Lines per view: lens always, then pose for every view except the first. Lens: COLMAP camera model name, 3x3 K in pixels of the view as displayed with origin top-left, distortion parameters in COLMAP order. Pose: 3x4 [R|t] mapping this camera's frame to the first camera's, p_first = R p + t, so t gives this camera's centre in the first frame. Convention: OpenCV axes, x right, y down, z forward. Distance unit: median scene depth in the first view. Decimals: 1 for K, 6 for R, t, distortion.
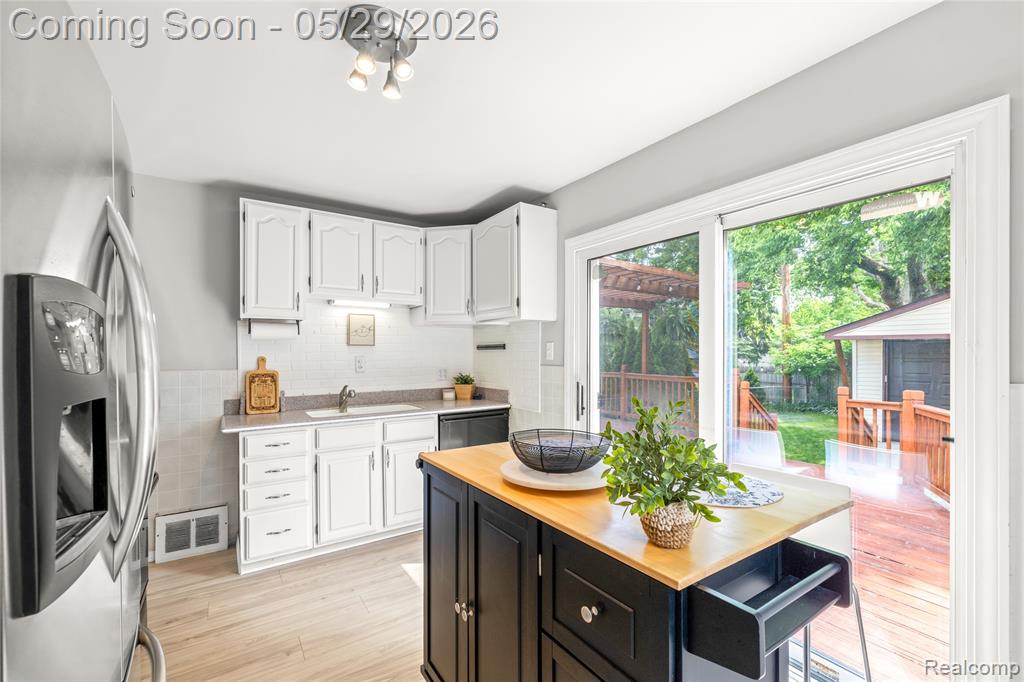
lens RADIAL K [[439.9, 0, 512.0], [0, 439.9, 341.0], [0, 0, 1]] dist [0.001818, 0.000092]
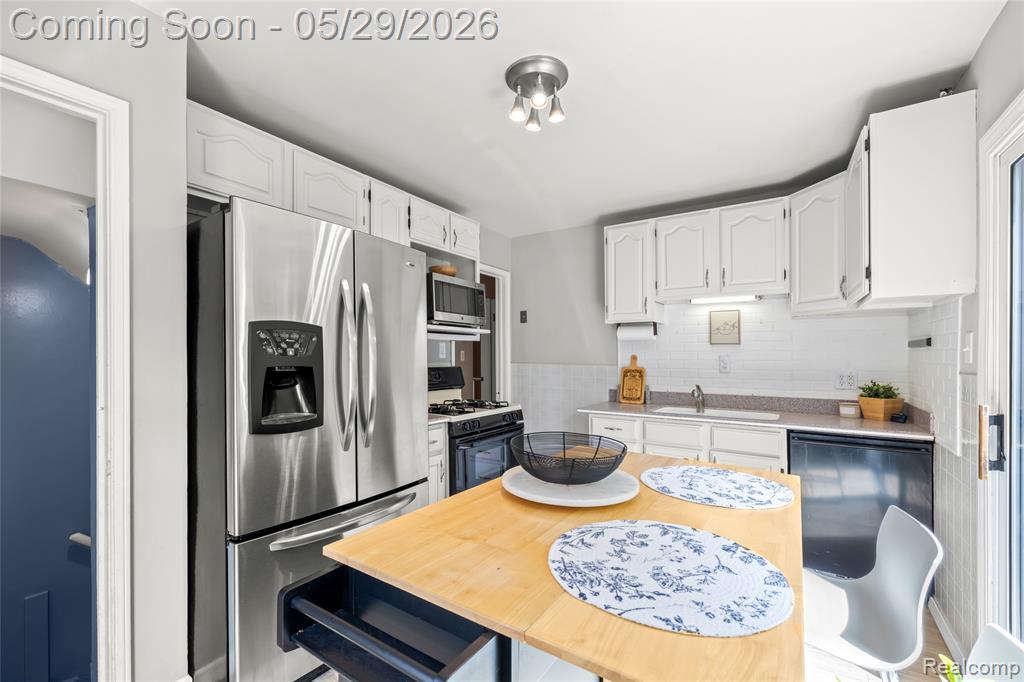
lens RADIAL K [[436.3, 0, 503.1], [0, 436.3, 351.1], [0, 0, 1]] dist [-0.000803, -0.000091]
pose [[0.372182, -0.002529, -0.928156, 0.365463], [0.020435, 0.999776, 0.005470, 0.011010], [0.927935, -0.021003, 0.372150, 0.235369]]
